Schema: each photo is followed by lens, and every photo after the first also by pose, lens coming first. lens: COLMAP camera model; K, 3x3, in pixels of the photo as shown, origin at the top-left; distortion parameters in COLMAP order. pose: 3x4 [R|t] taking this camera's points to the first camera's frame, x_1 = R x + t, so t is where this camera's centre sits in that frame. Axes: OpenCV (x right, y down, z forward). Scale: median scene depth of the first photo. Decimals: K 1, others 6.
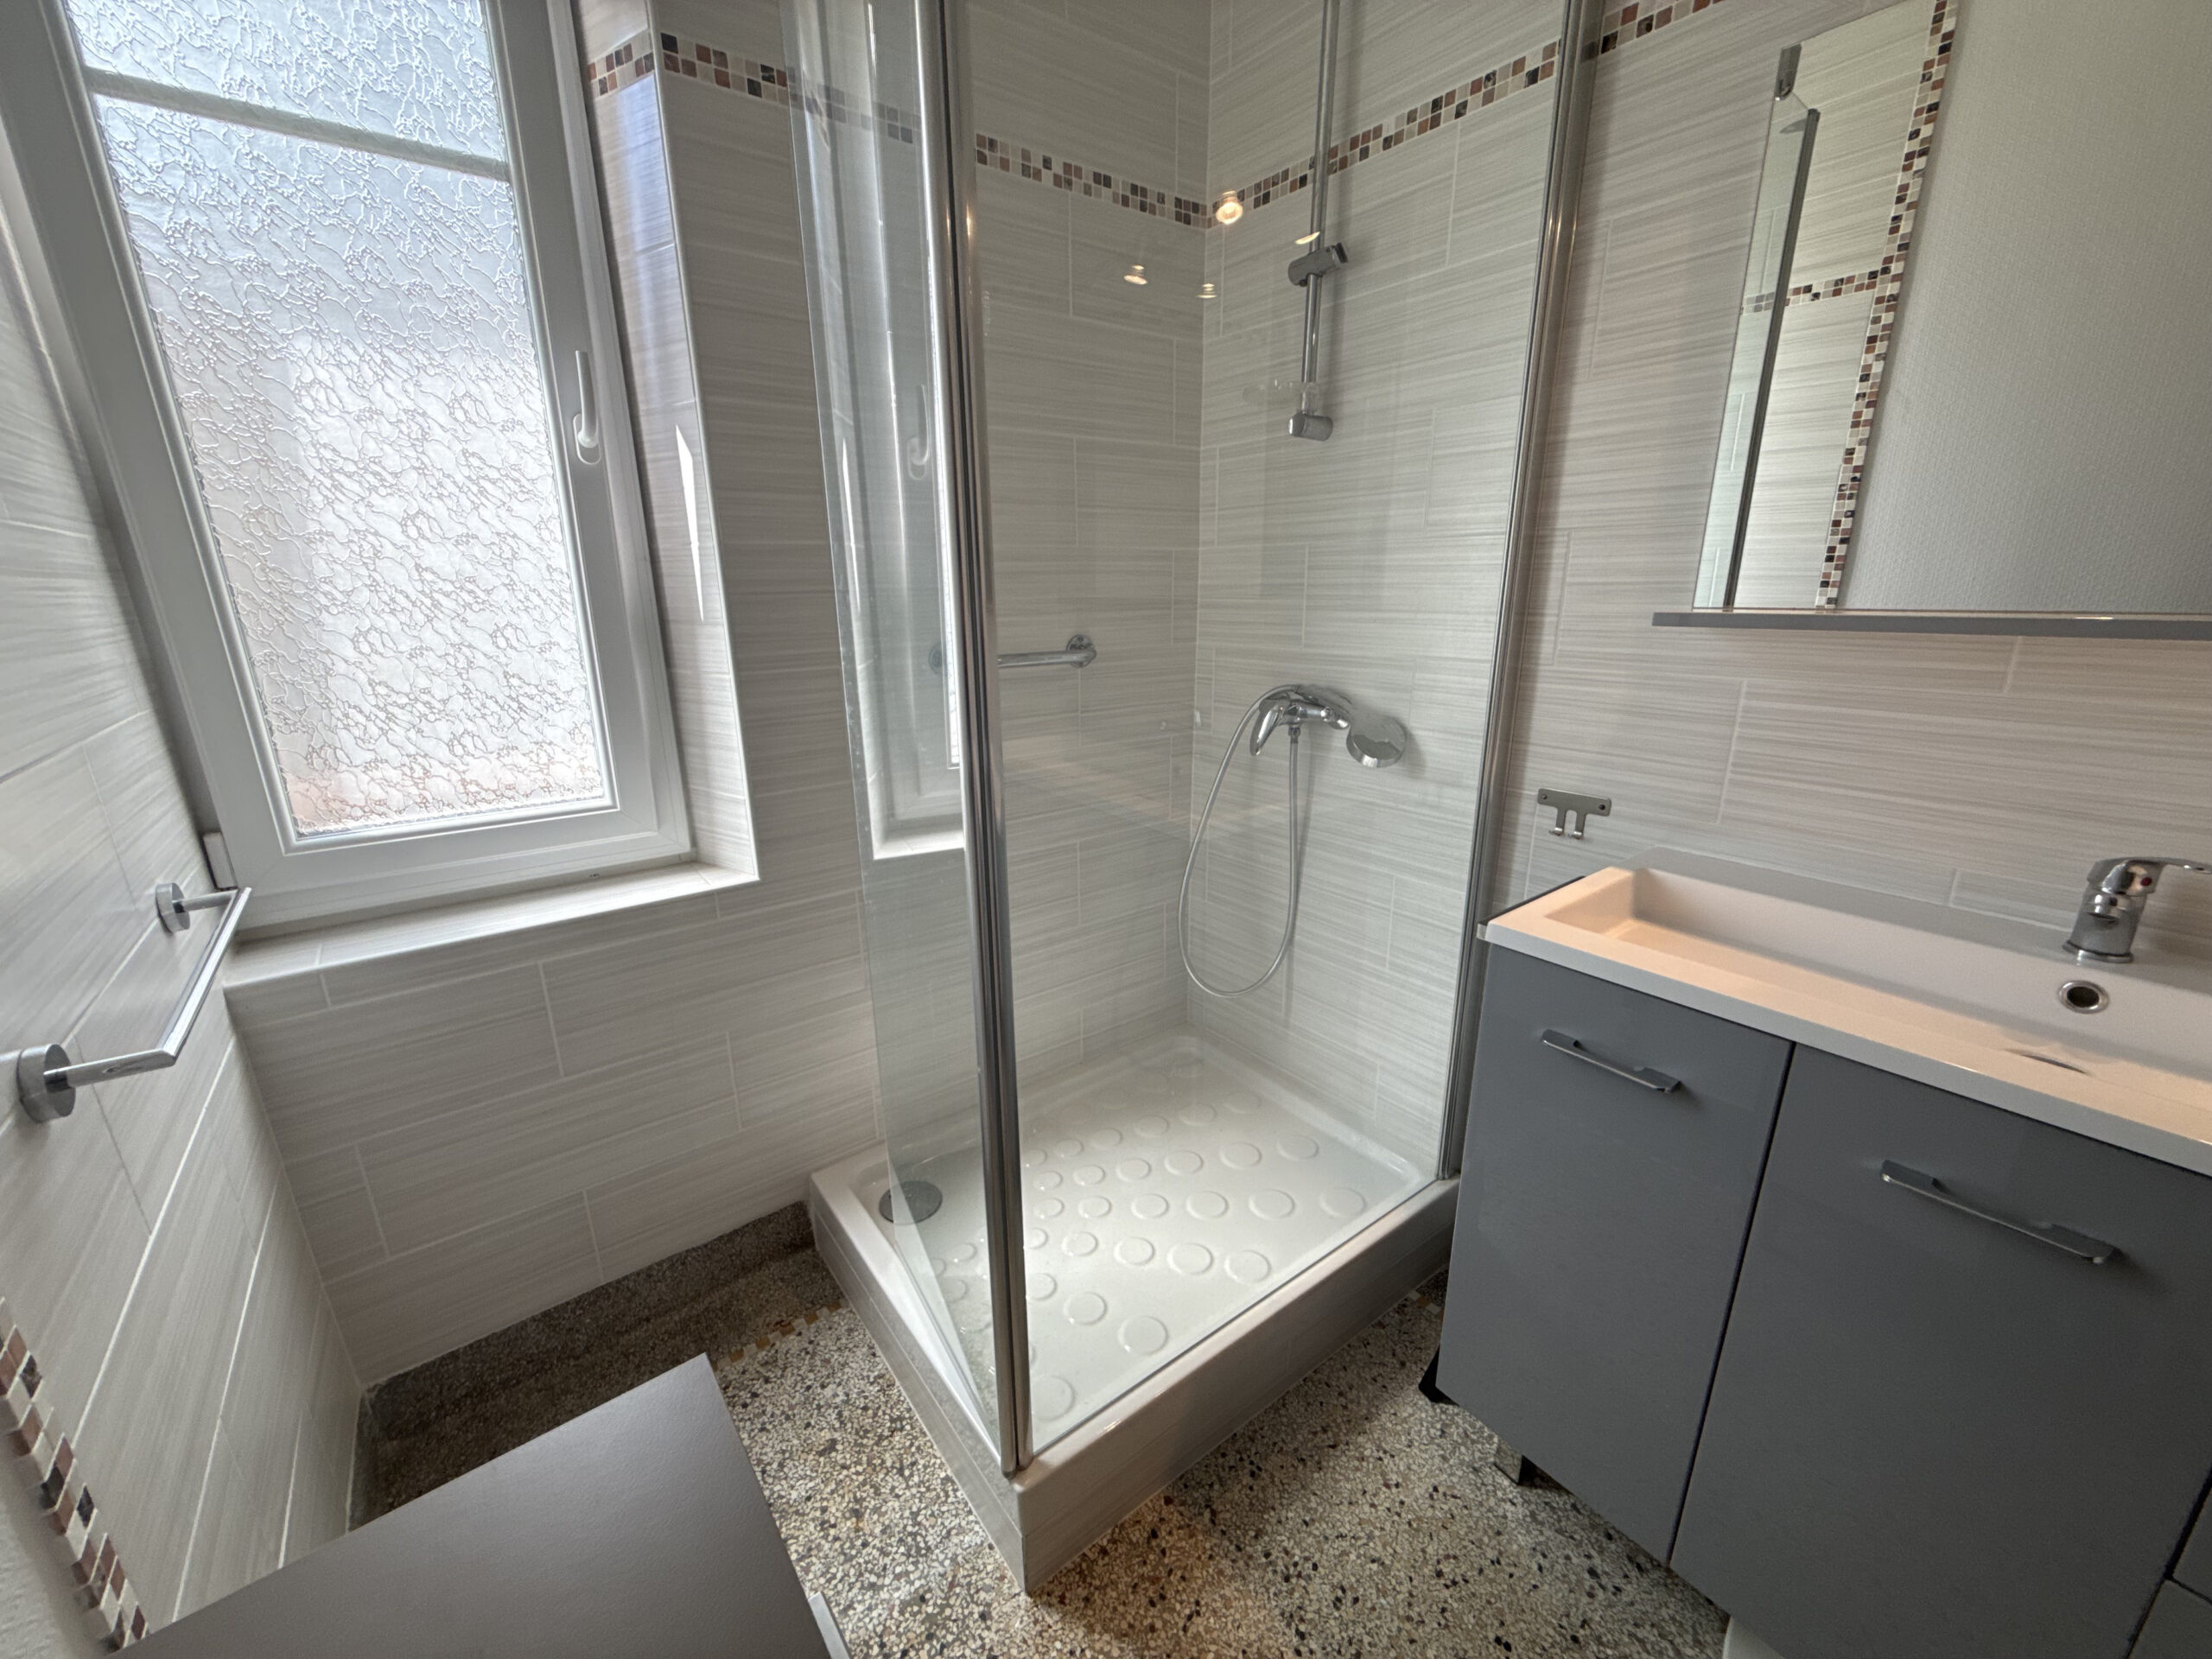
lens RADIAL K [[875.5, 0, 1104.0], [0, 875.5, 832.4], [0, 0, 1]] dist [0.001827, -0.001047]
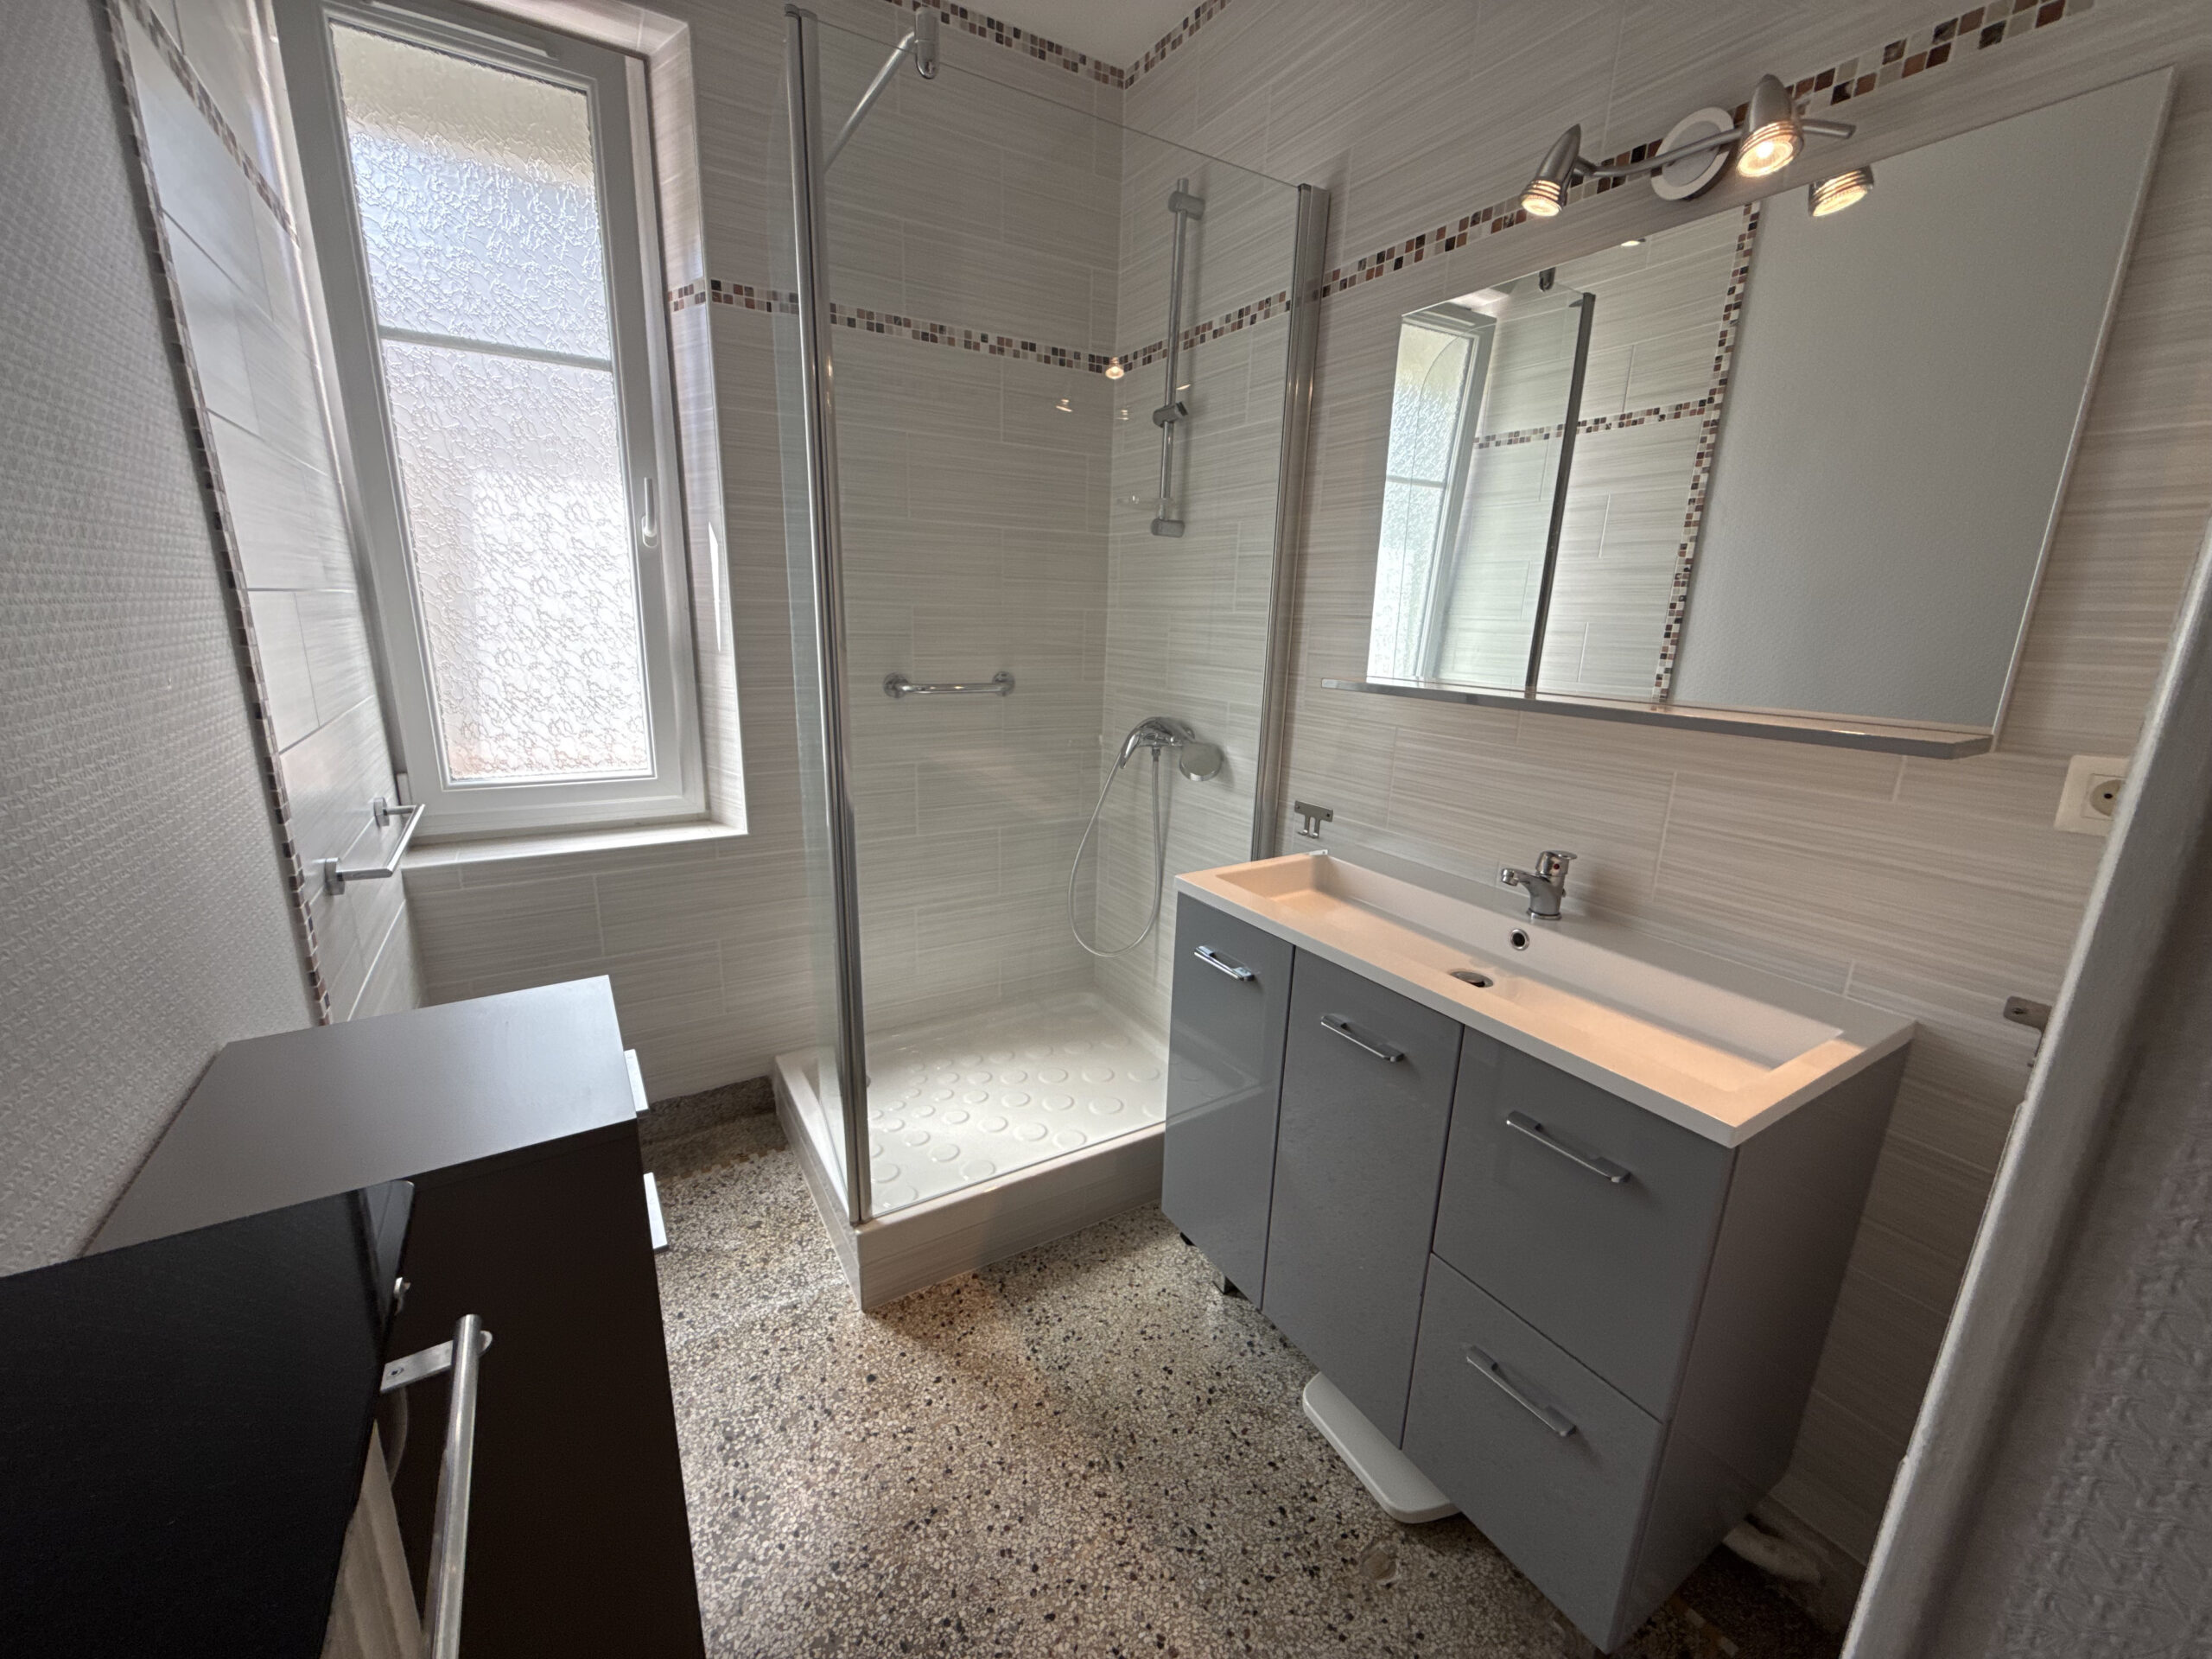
lens RADIAL K [[875.5, 0, 1104.6], [0, 875.5, 833.1], [0, 0, 1]] dist [0.001827, -0.001047]
pose [[0.994058, 0.062195, -0.089336, 0.351198], [-0.064795, 0.997547, -0.026500, 0.060191], [0.087469, 0.032131, 0.995649, -0.413412]]
